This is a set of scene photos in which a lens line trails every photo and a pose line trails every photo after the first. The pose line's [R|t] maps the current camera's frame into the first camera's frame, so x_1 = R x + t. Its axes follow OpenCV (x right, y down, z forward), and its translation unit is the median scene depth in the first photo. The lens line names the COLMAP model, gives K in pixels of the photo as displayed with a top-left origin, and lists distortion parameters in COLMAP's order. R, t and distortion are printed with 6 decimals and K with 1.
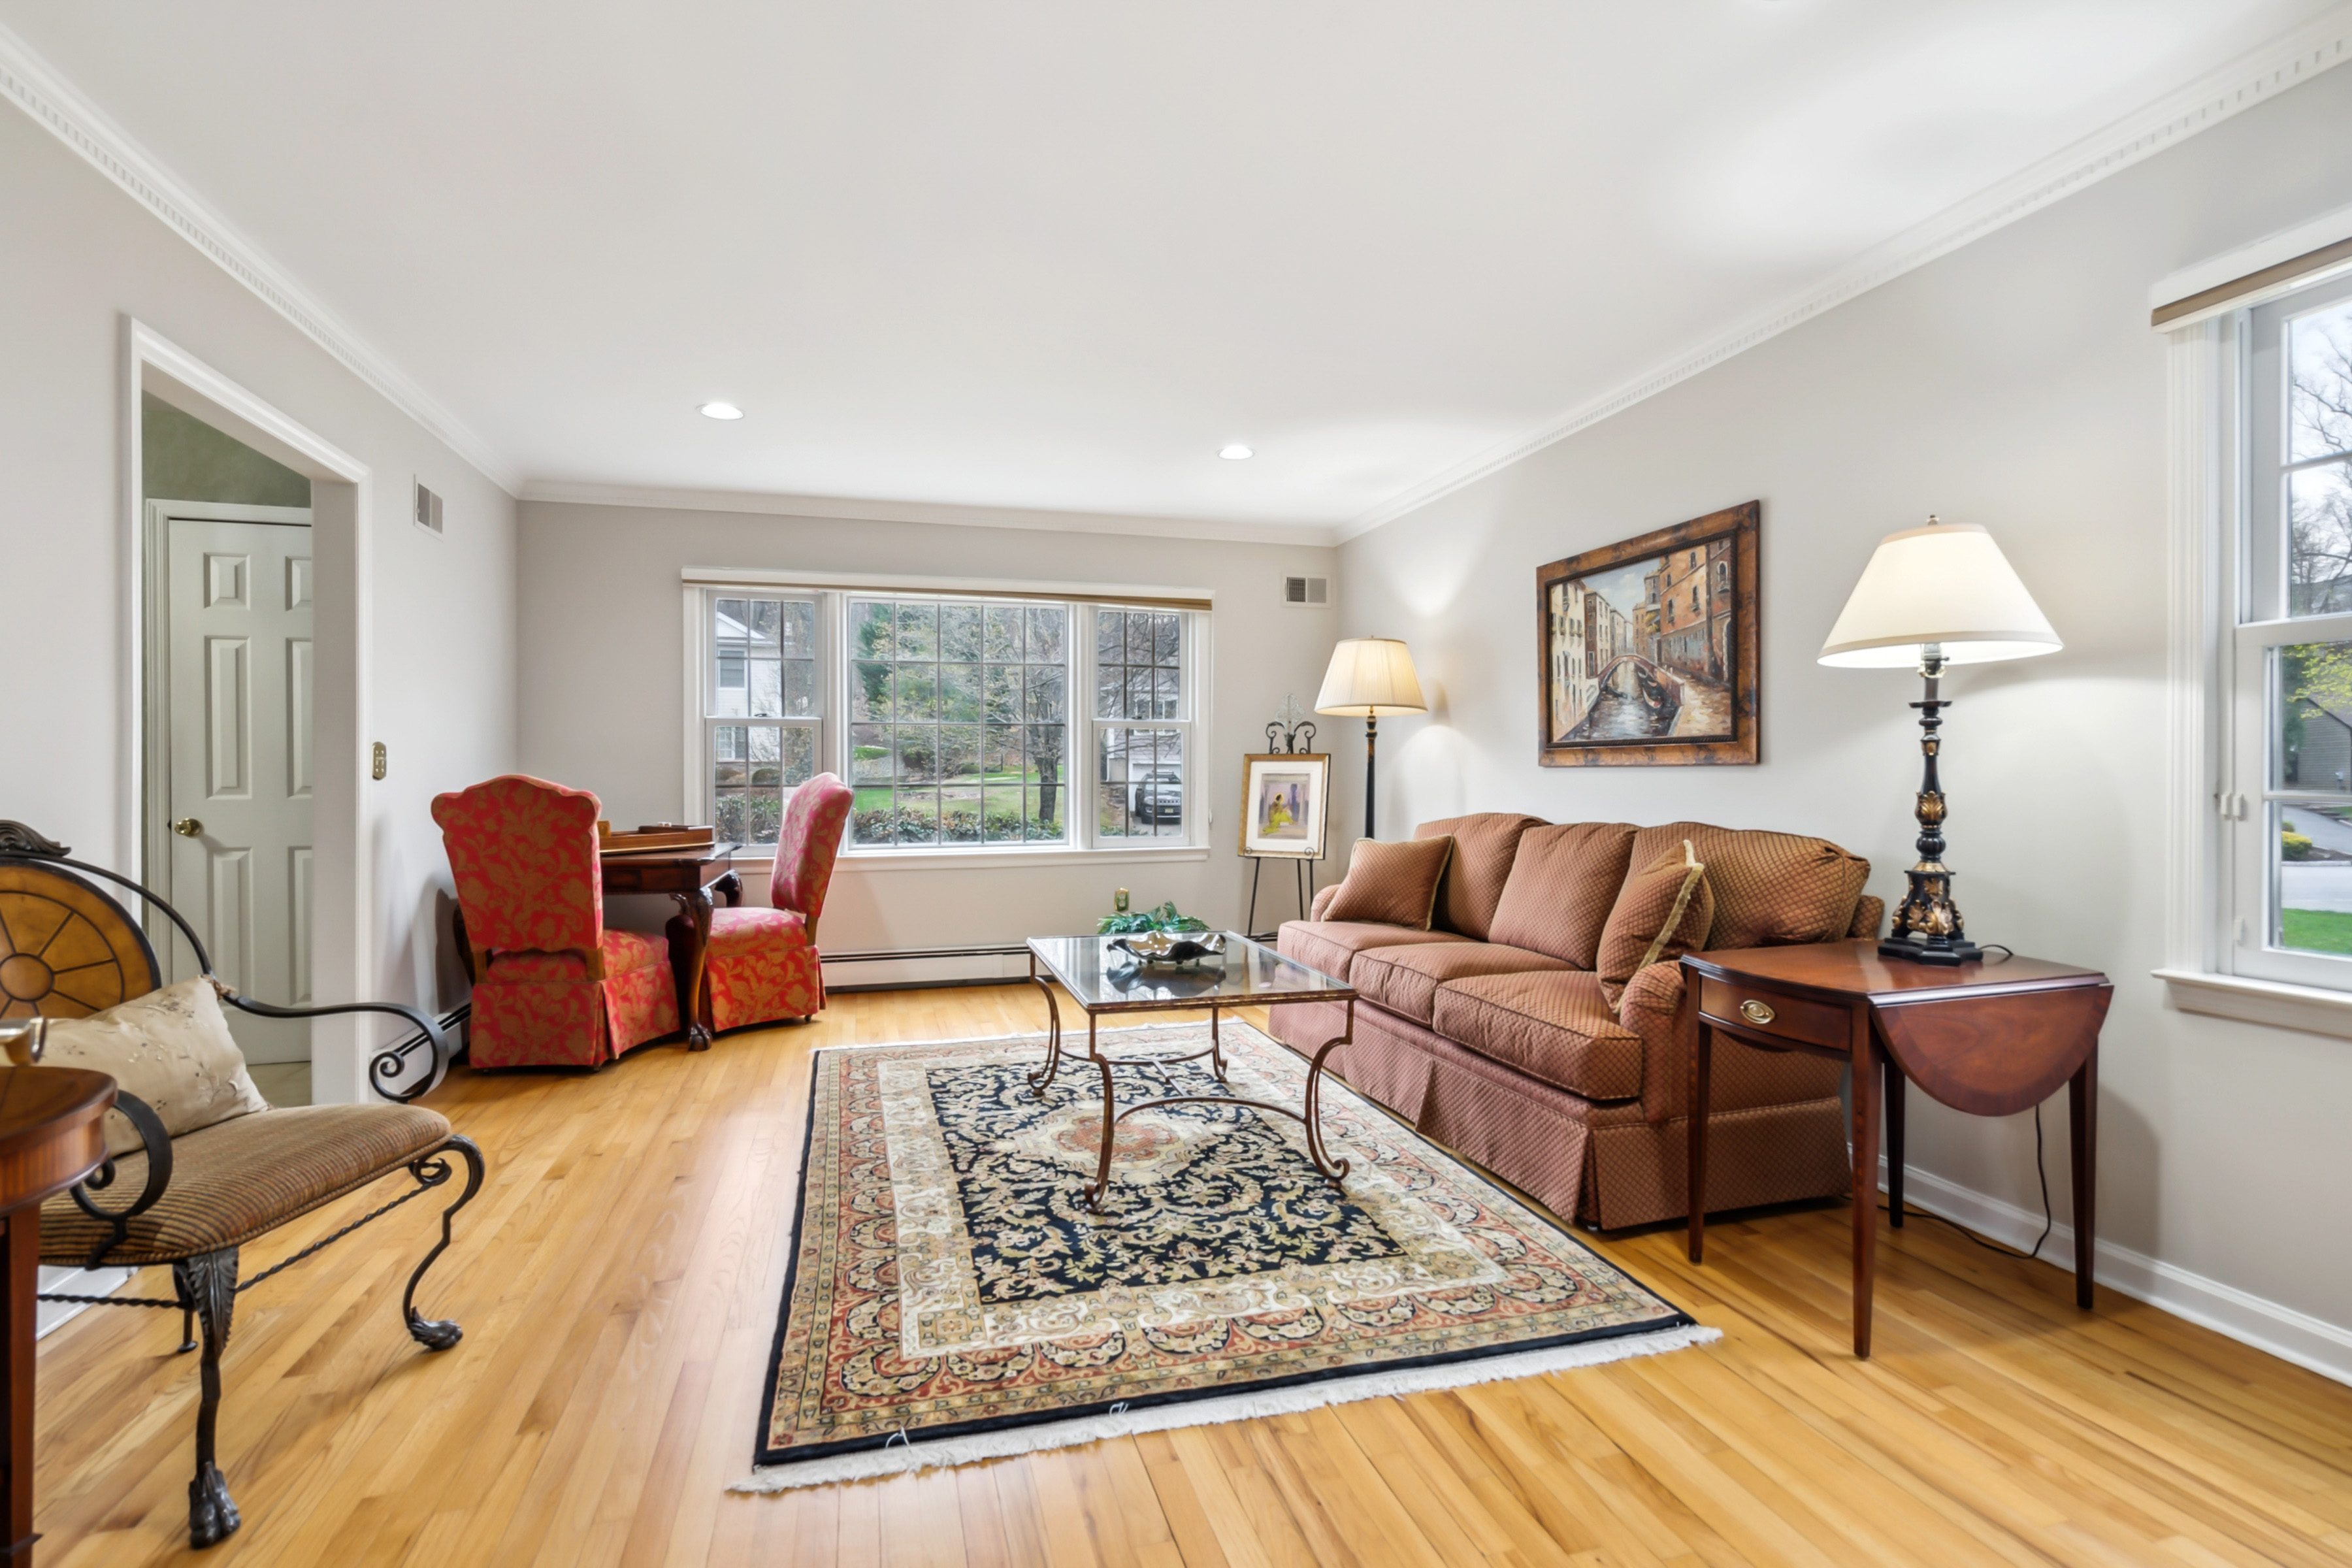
lens RADIAL K [[1091.3, 0, 1169.7], [0, 1091.3, 773.1], [0, 0, 1]] dist [-0.002585, 0.002176]
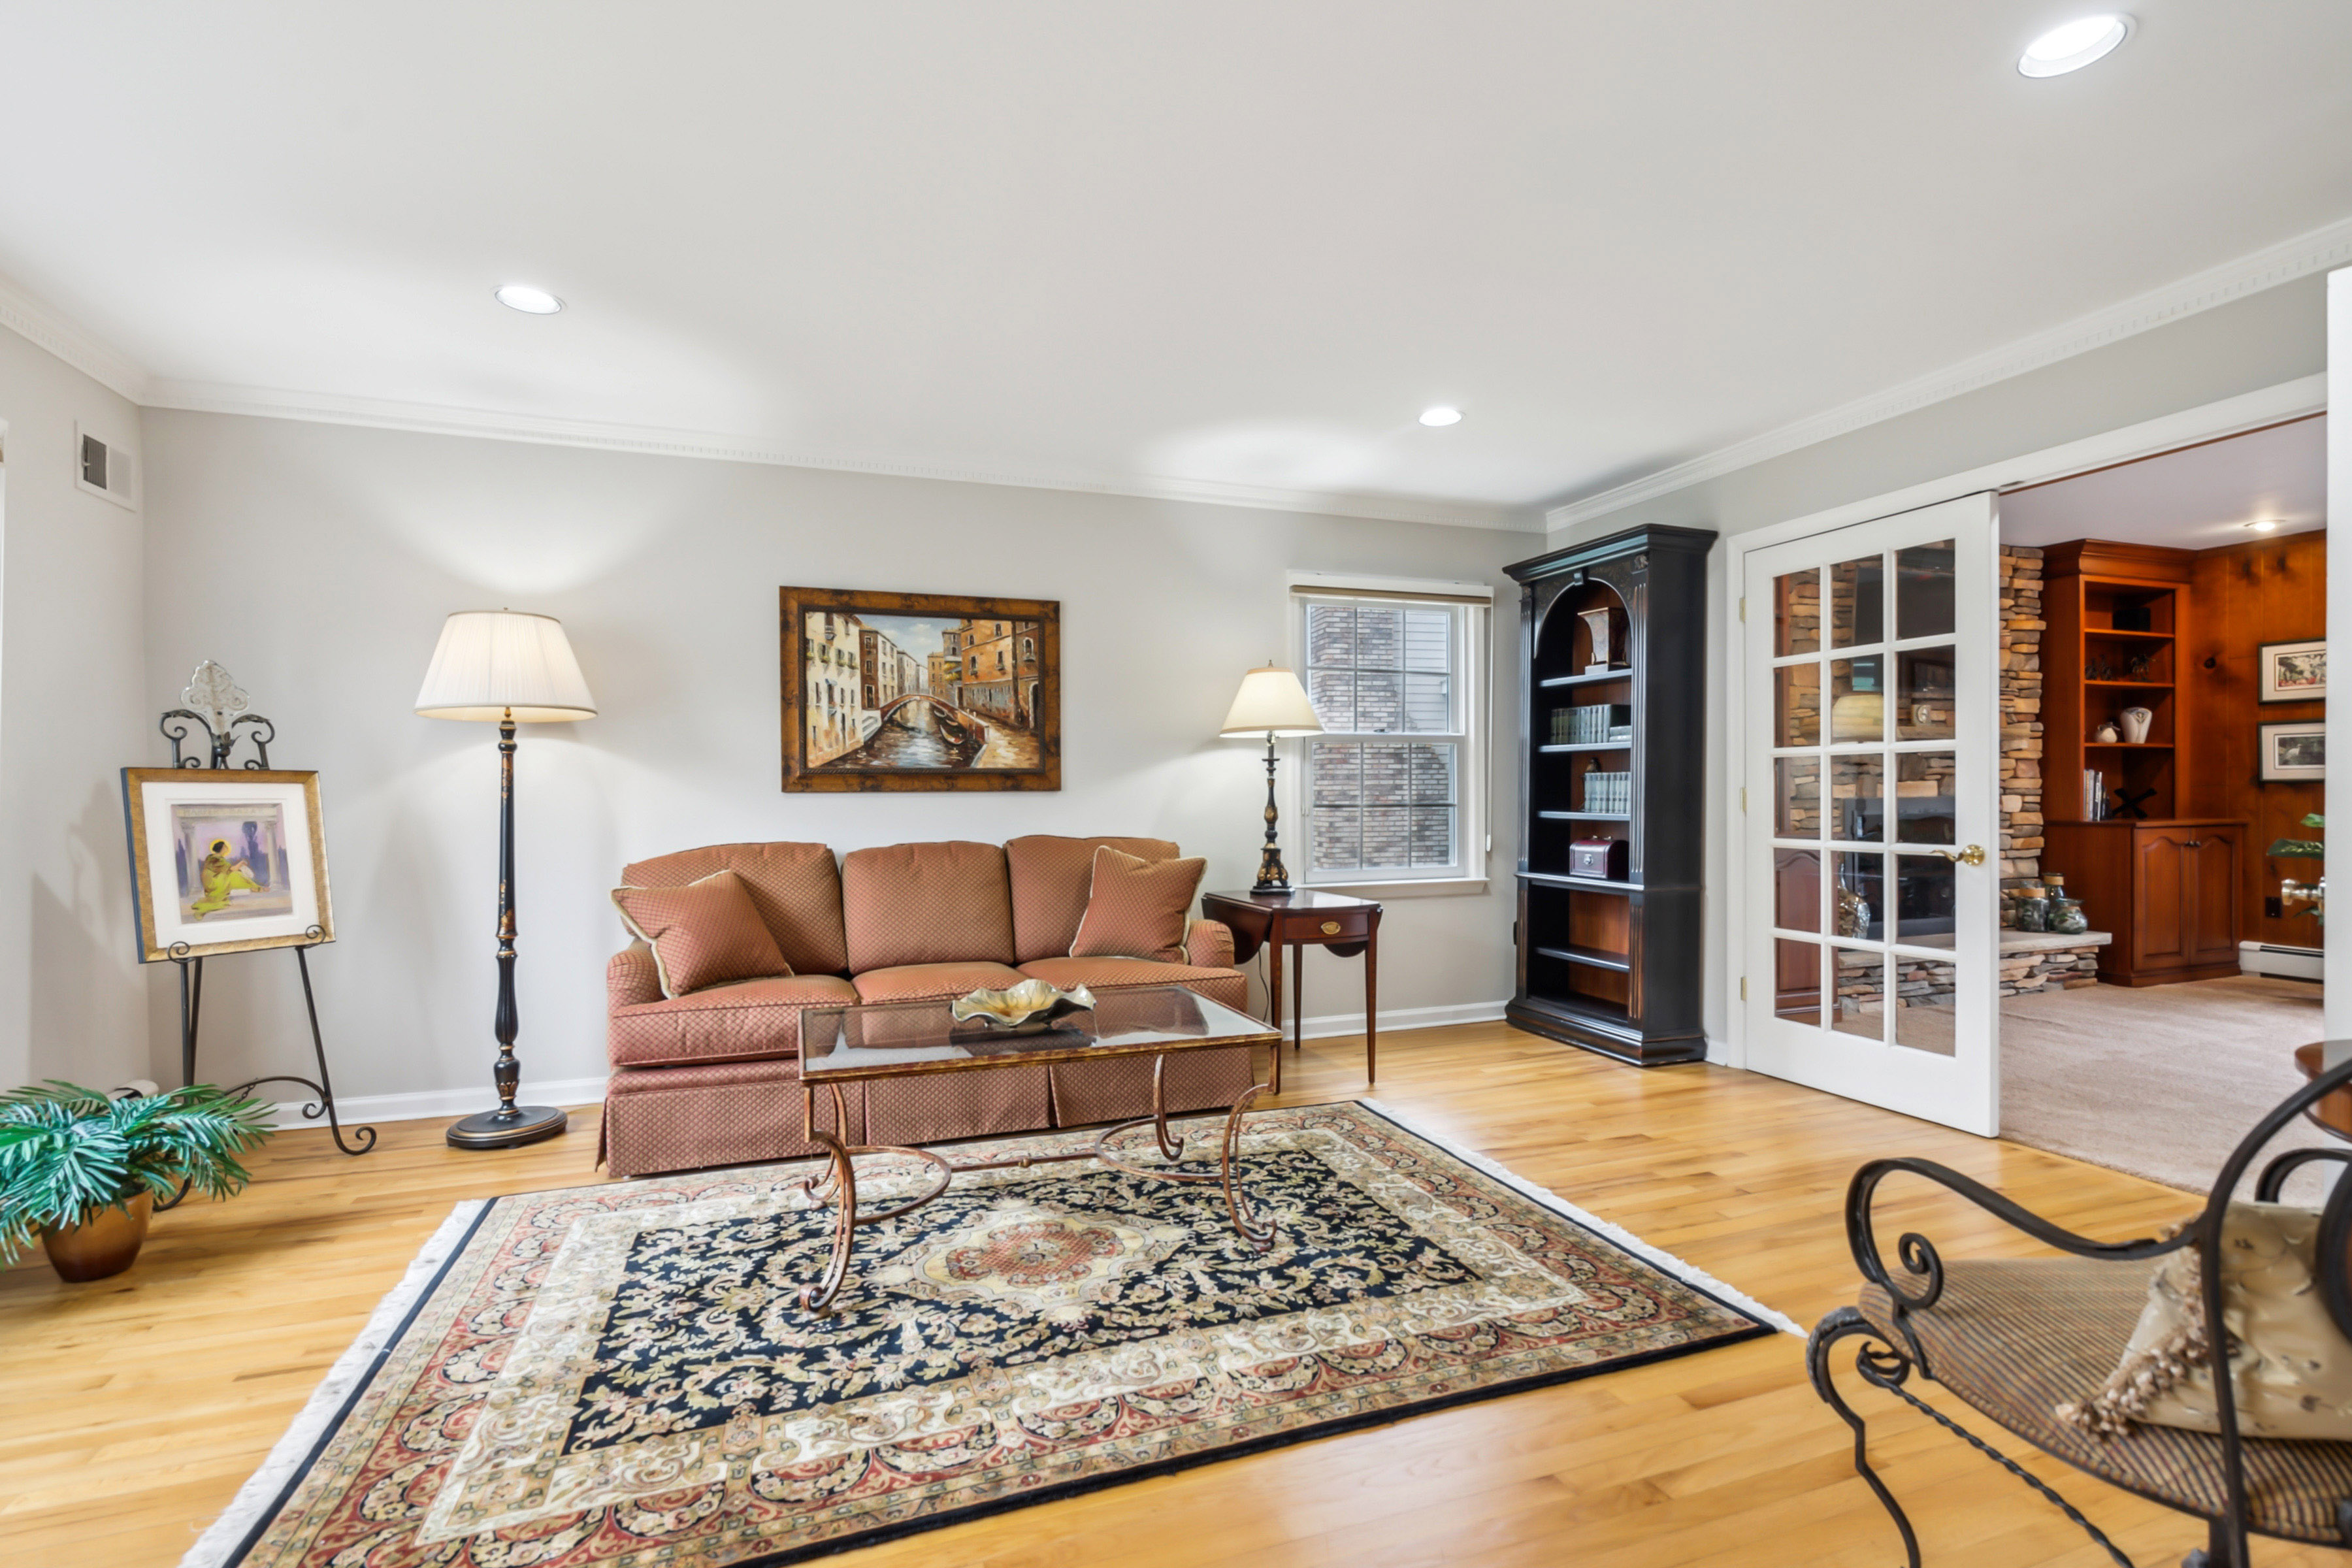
lens RADIAL K [[1091.3, 0, 1166.8], [0, 1091.3, 797.9], [0, 0, 1]] dist [-0.002585, 0.002176]
pose [[-0.076428, -0.002226, 0.997073, -0.760308], [0.005932, 0.999979, 0.002687, -0.001972], [-0.997057, 0.006120, -0.076413, 0.854993]]
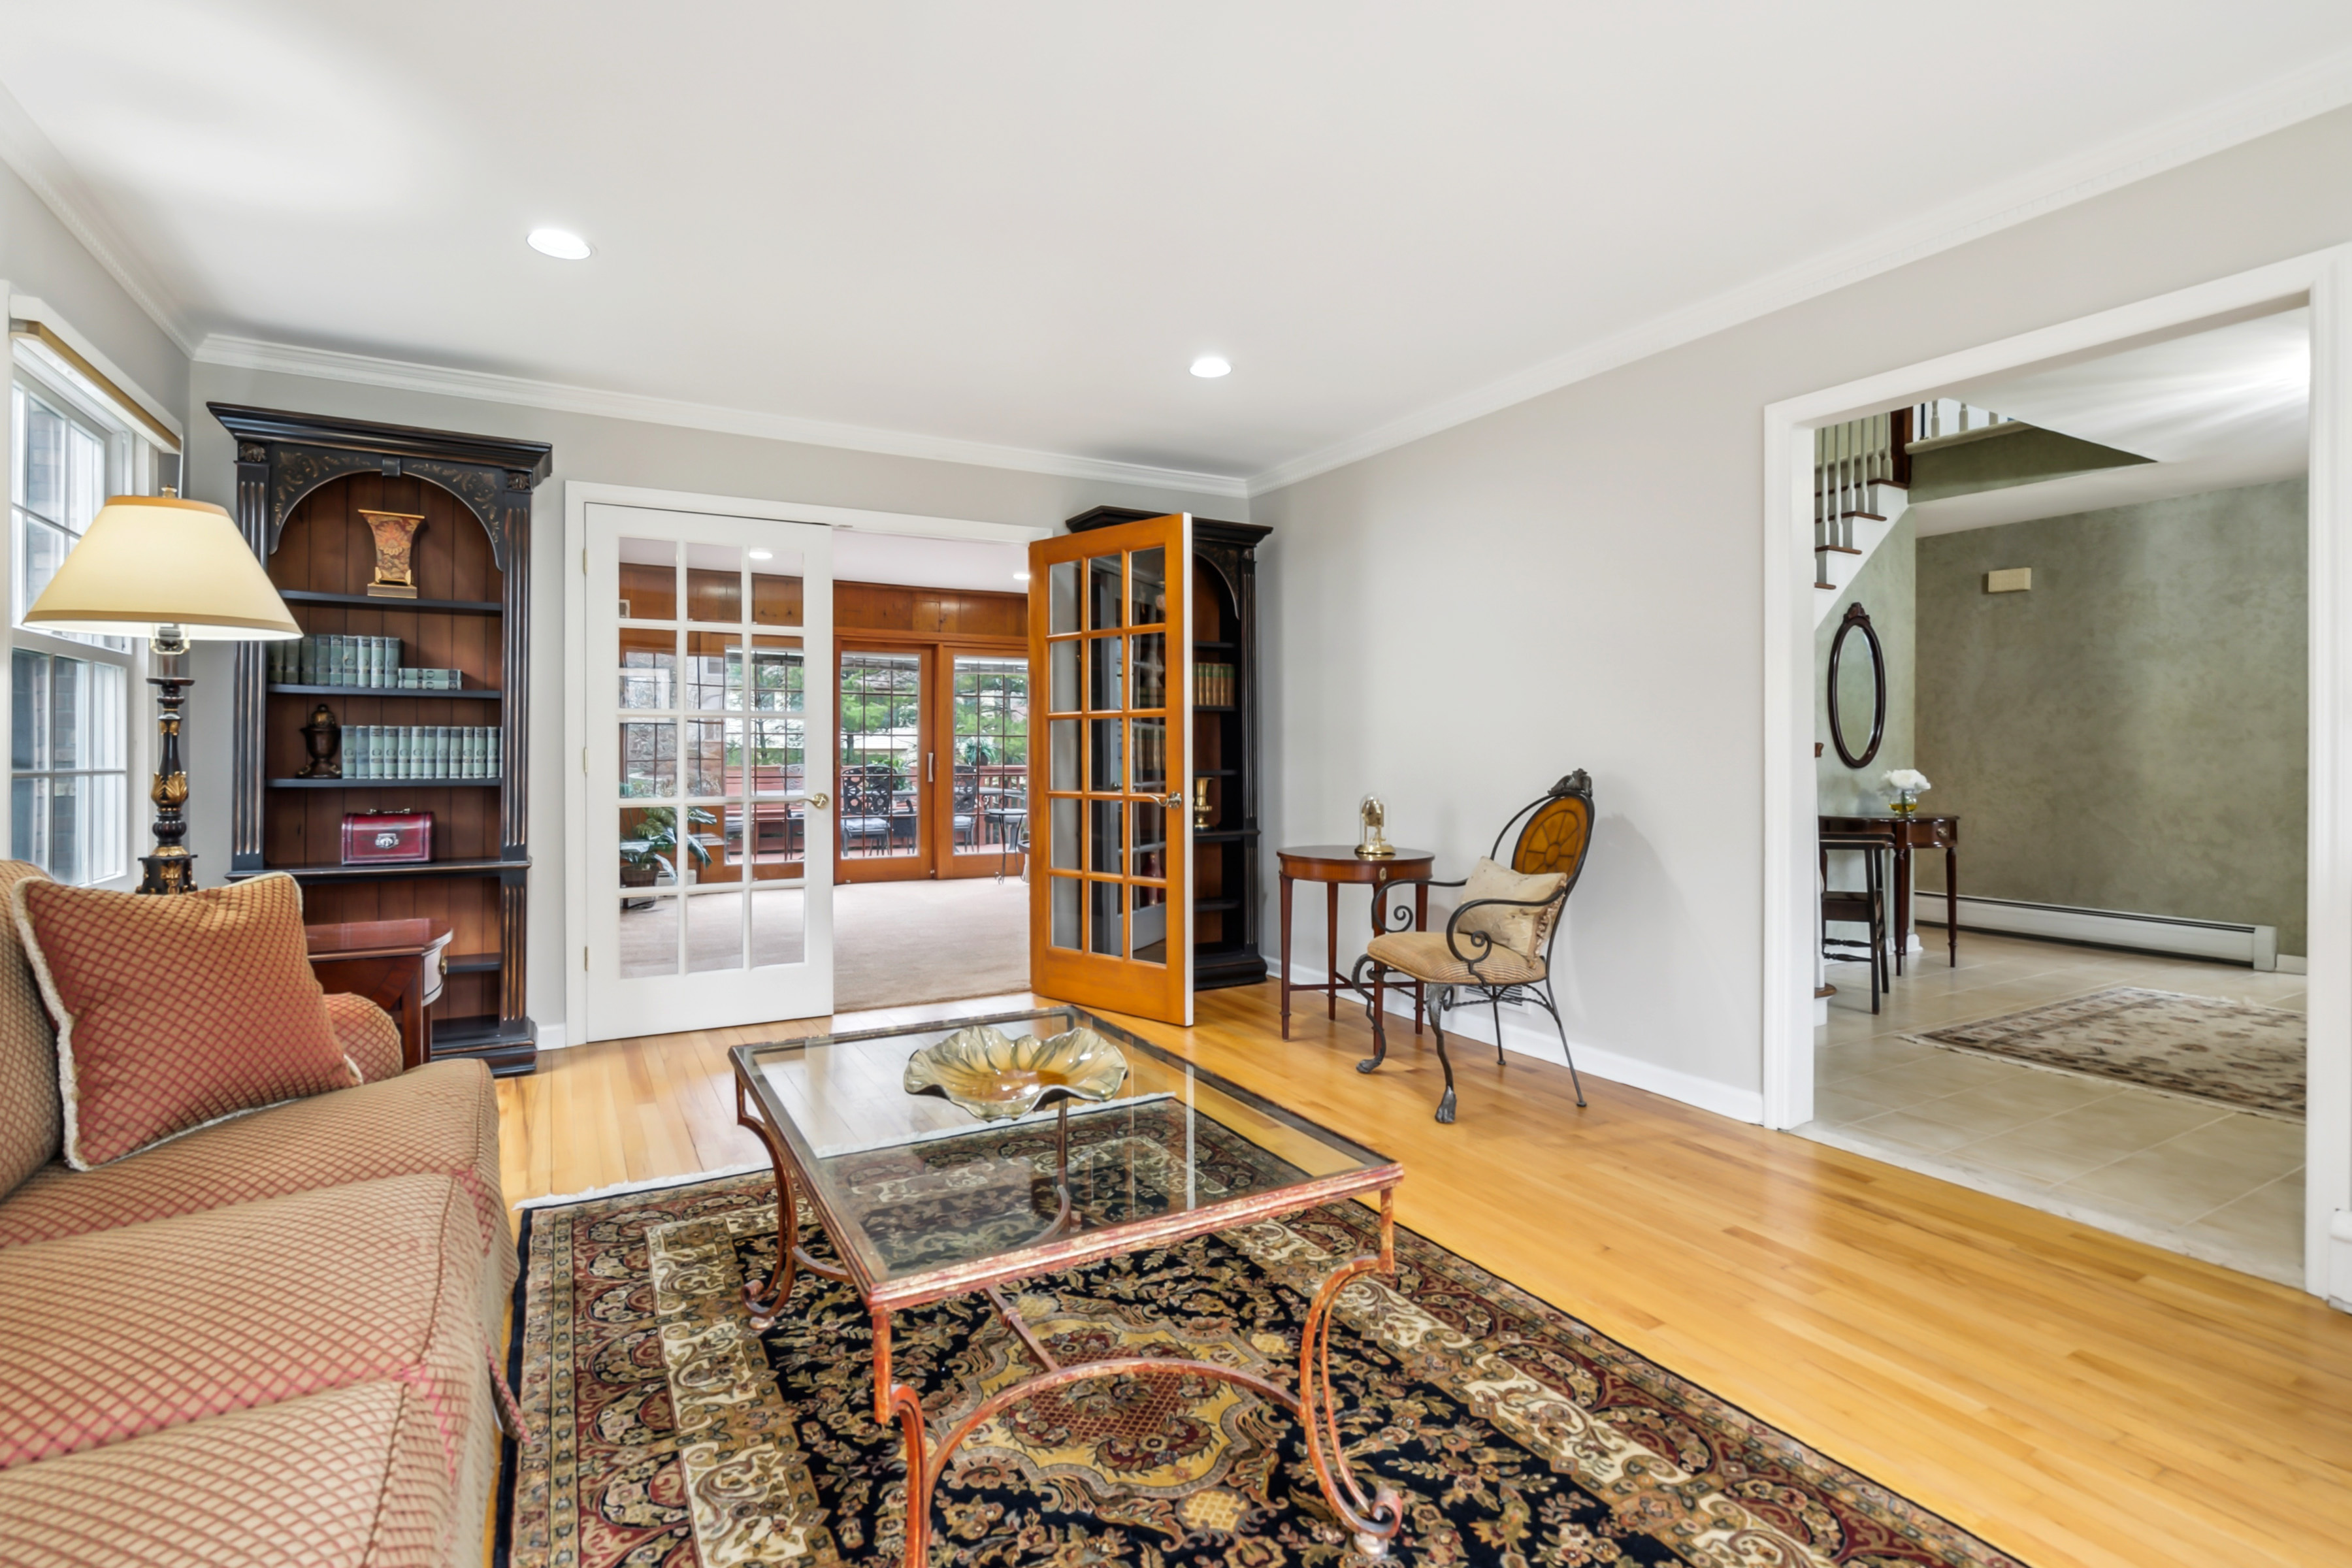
lens RADIAL K [[1091.3, 0, 1176.9], [0, 1091.3, 753.7], [0, 0, 1]] dist [-0.002585, 0.002176]
pose [[-0.969106, 0.001520, -0.246639, 0.048056], [0.001396, 0.999999, 0.000676, 0.000539], [0.246640, 0.000311, -0.969107, 1.383425]]
